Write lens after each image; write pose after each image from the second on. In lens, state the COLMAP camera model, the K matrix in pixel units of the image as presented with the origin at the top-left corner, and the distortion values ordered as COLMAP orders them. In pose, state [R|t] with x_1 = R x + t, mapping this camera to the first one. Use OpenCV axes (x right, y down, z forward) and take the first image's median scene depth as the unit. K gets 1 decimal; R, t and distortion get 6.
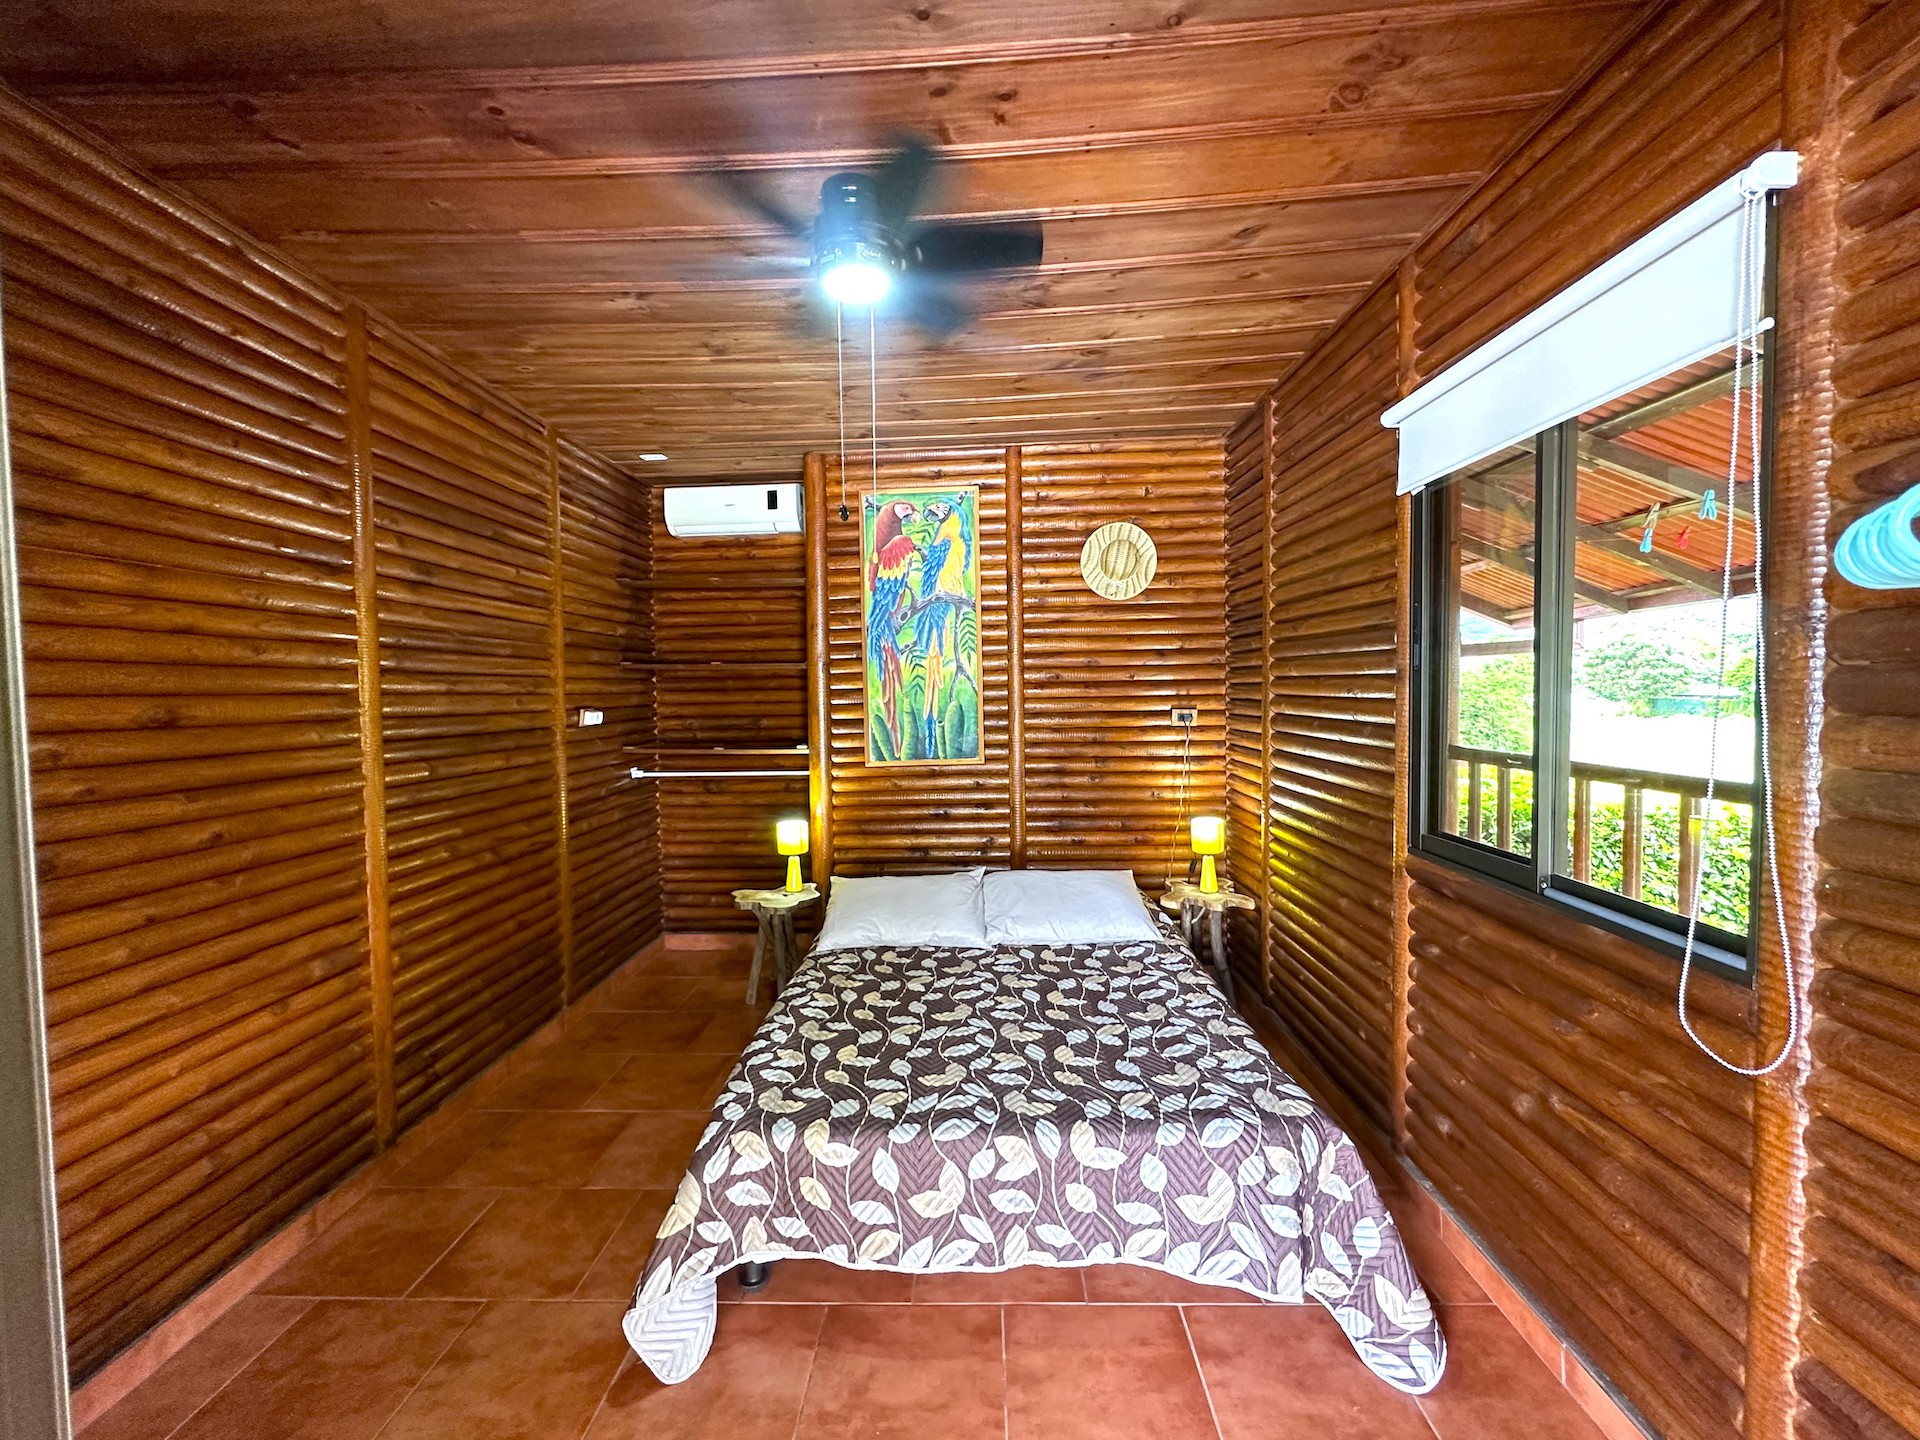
lens RADIAL K [[770.4, 0, 959.5], [0, 770.4, 714.3], [0, 0, 1]] dist [-0.006279, 0.000916]
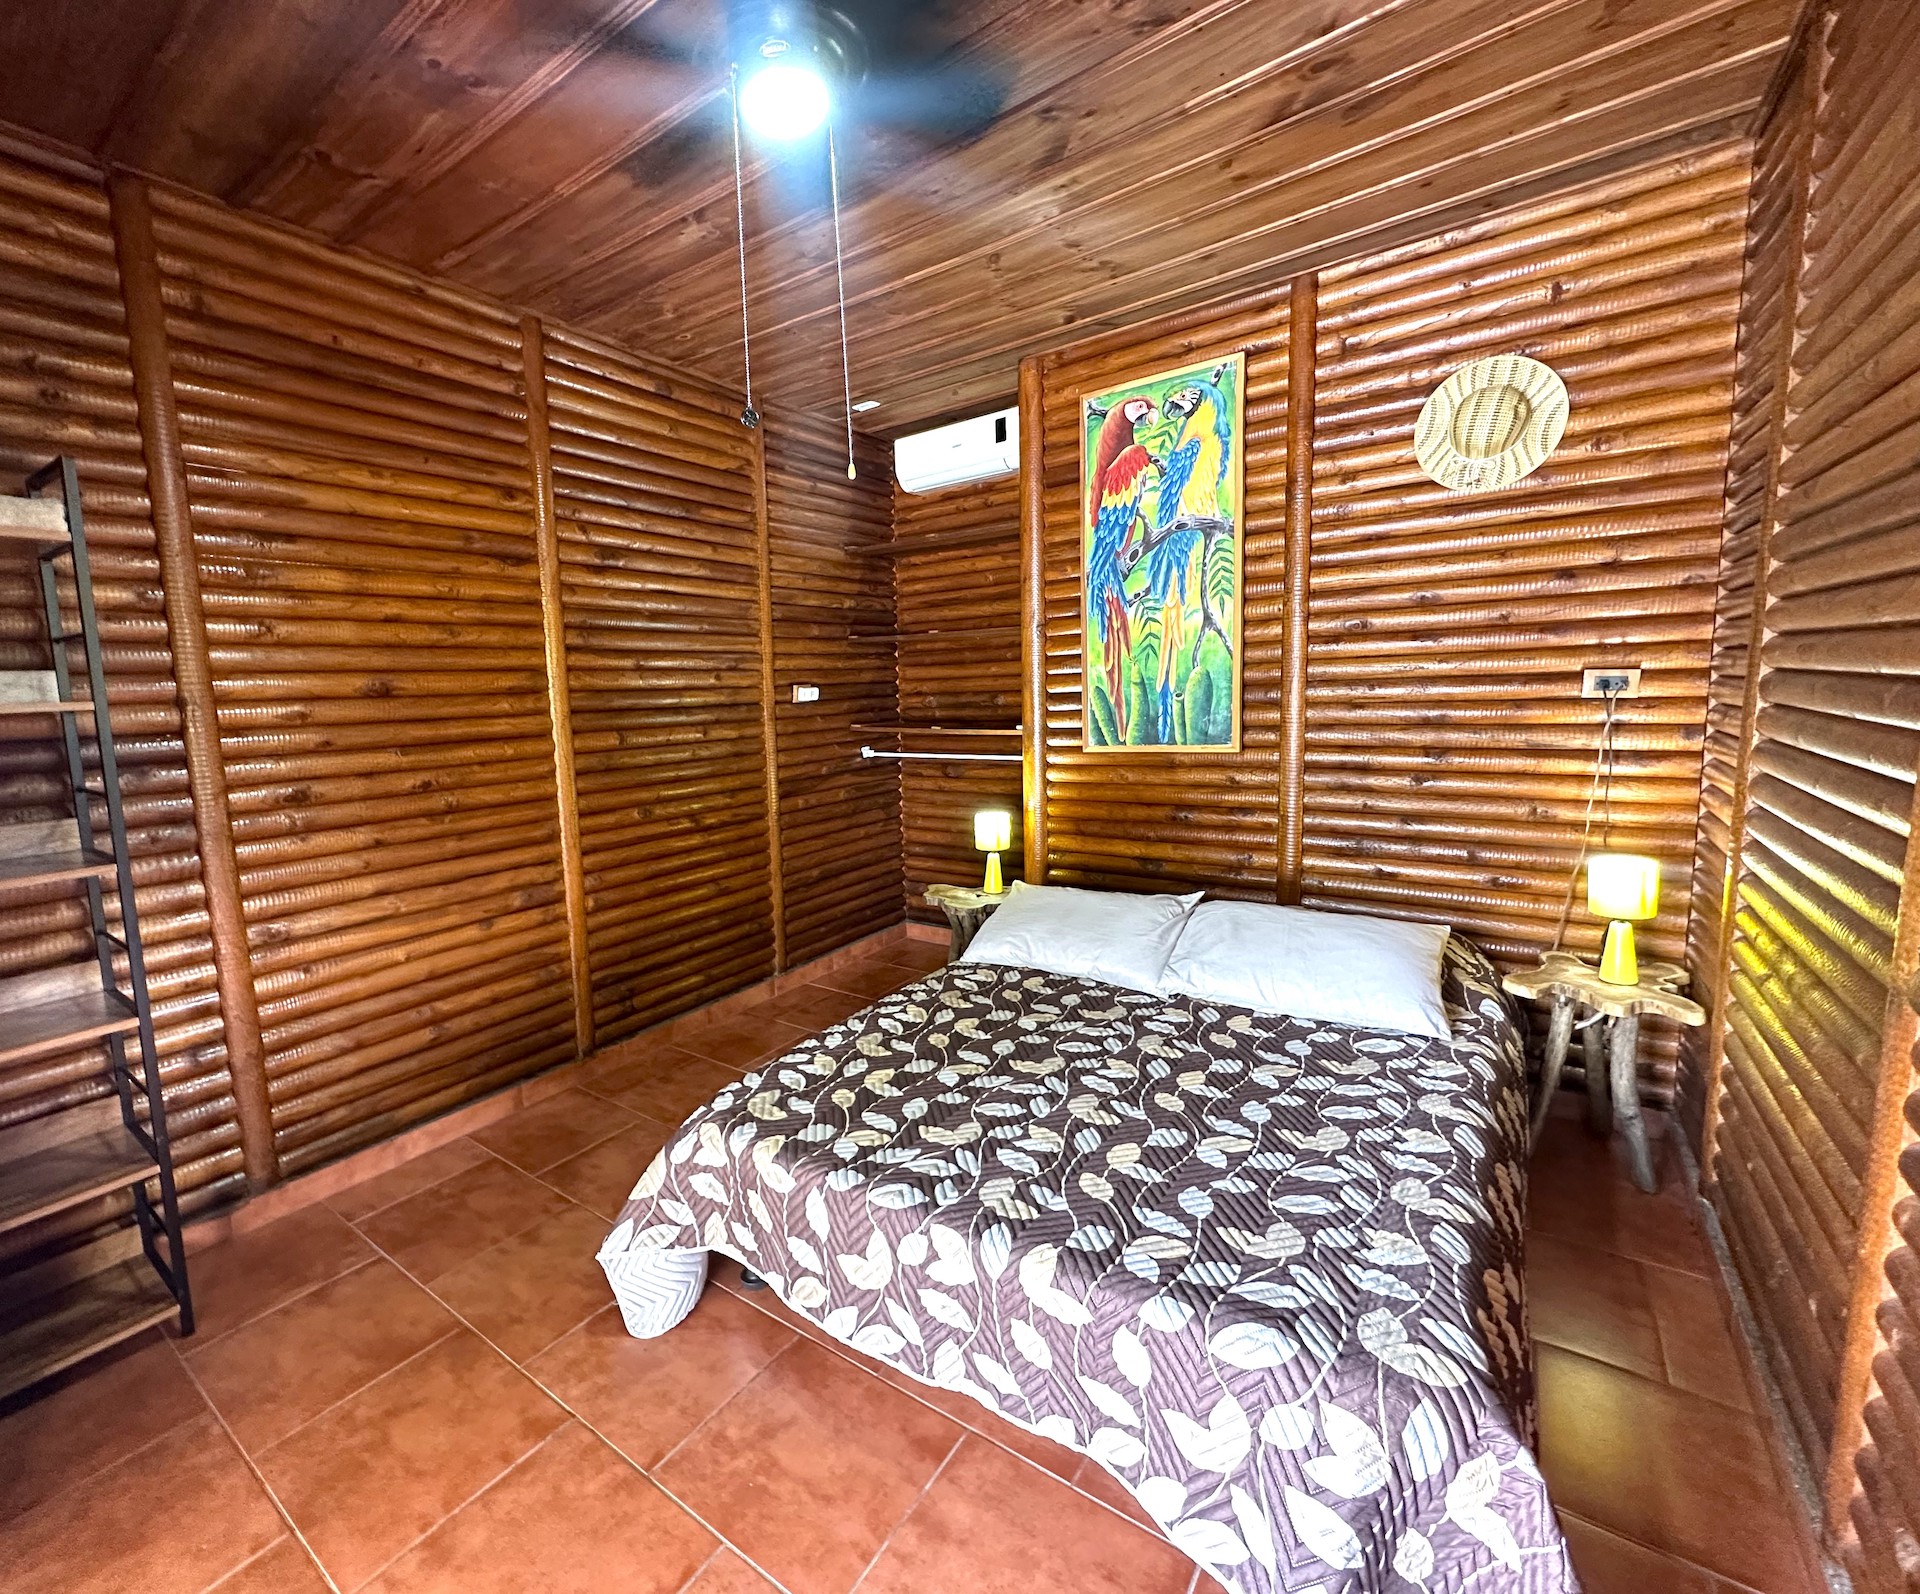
lens RADIAL K [[855.5, 0, 953.3], [0, 855.5, 799.2], [0, 0, 1]] dist [-0.008185, 0.001715]
pose [[0.807724, 0.058290, -0.586672, 0.367171], [0.005650, 0.994289, 0.106568, 0.026239], [0.589534, -0.089392, 0.802782, 0.248906]]
